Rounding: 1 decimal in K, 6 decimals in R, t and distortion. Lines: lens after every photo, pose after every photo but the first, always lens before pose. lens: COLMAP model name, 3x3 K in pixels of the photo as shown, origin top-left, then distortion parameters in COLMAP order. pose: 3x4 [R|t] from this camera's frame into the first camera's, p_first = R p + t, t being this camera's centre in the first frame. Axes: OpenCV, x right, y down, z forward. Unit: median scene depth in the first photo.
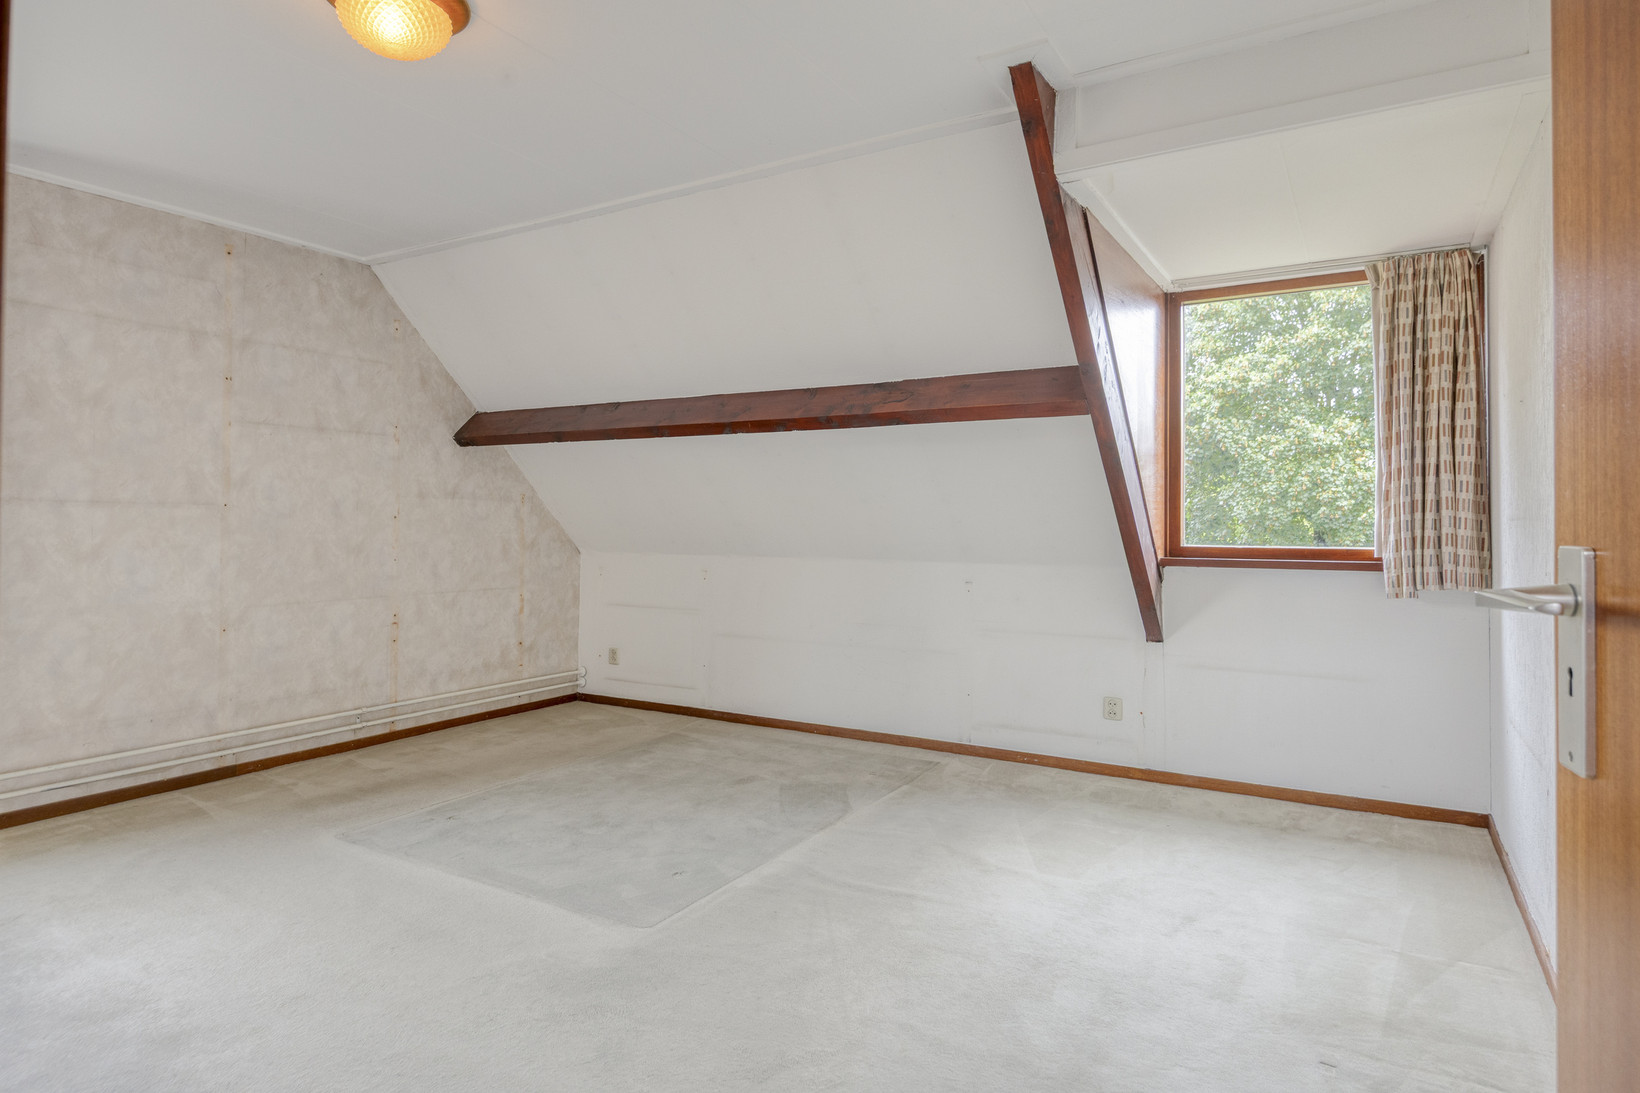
lens RADIAL K [[915.8, 0, 820.4], [0, 915.8, 512.3], [0, 0, 1]] dist [-0.005556, -0.000030]
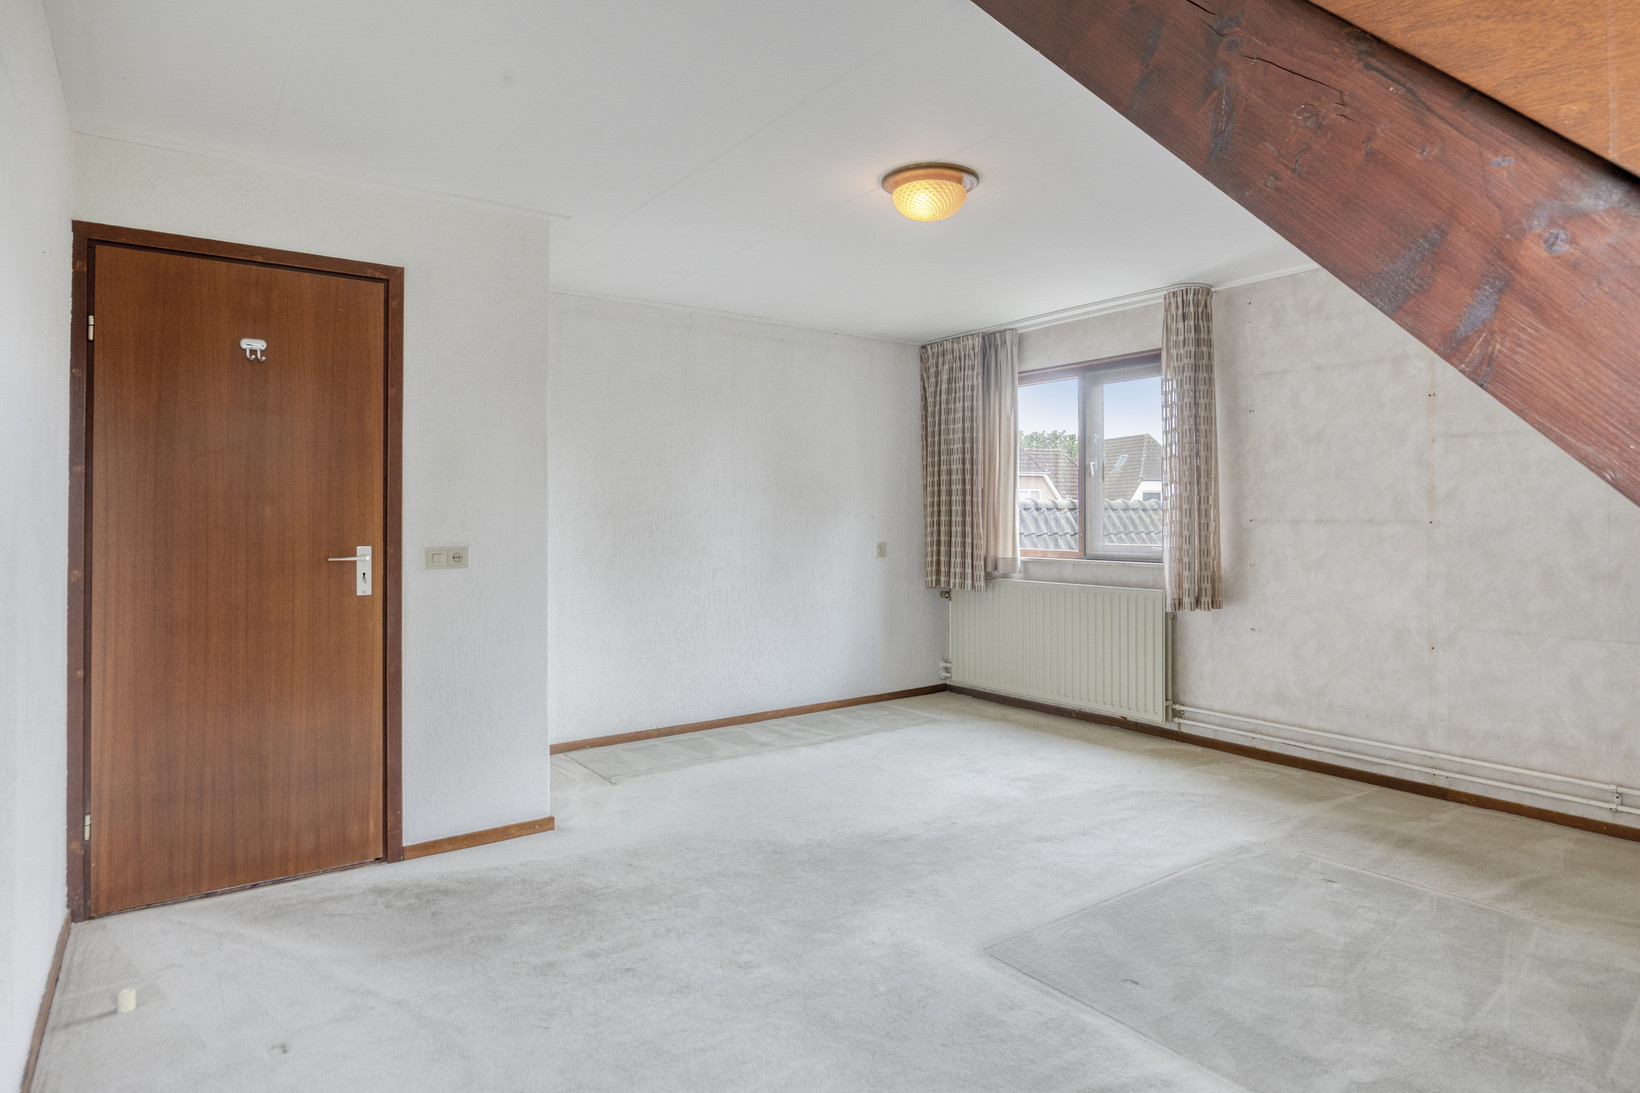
lens RADIAL K [[915.8, 0, 819.4], [0, 915.8, 537.2], [0, 0, 1]] dist [-0.005556, -0.000030]
pose [[-0.395936, 0.000380, -0.918278, 0.533594], [-0.006155, 0.999976, 0.003067, 0.009509], [0.918258, 0.006866, -0.395924, 0.789736]]
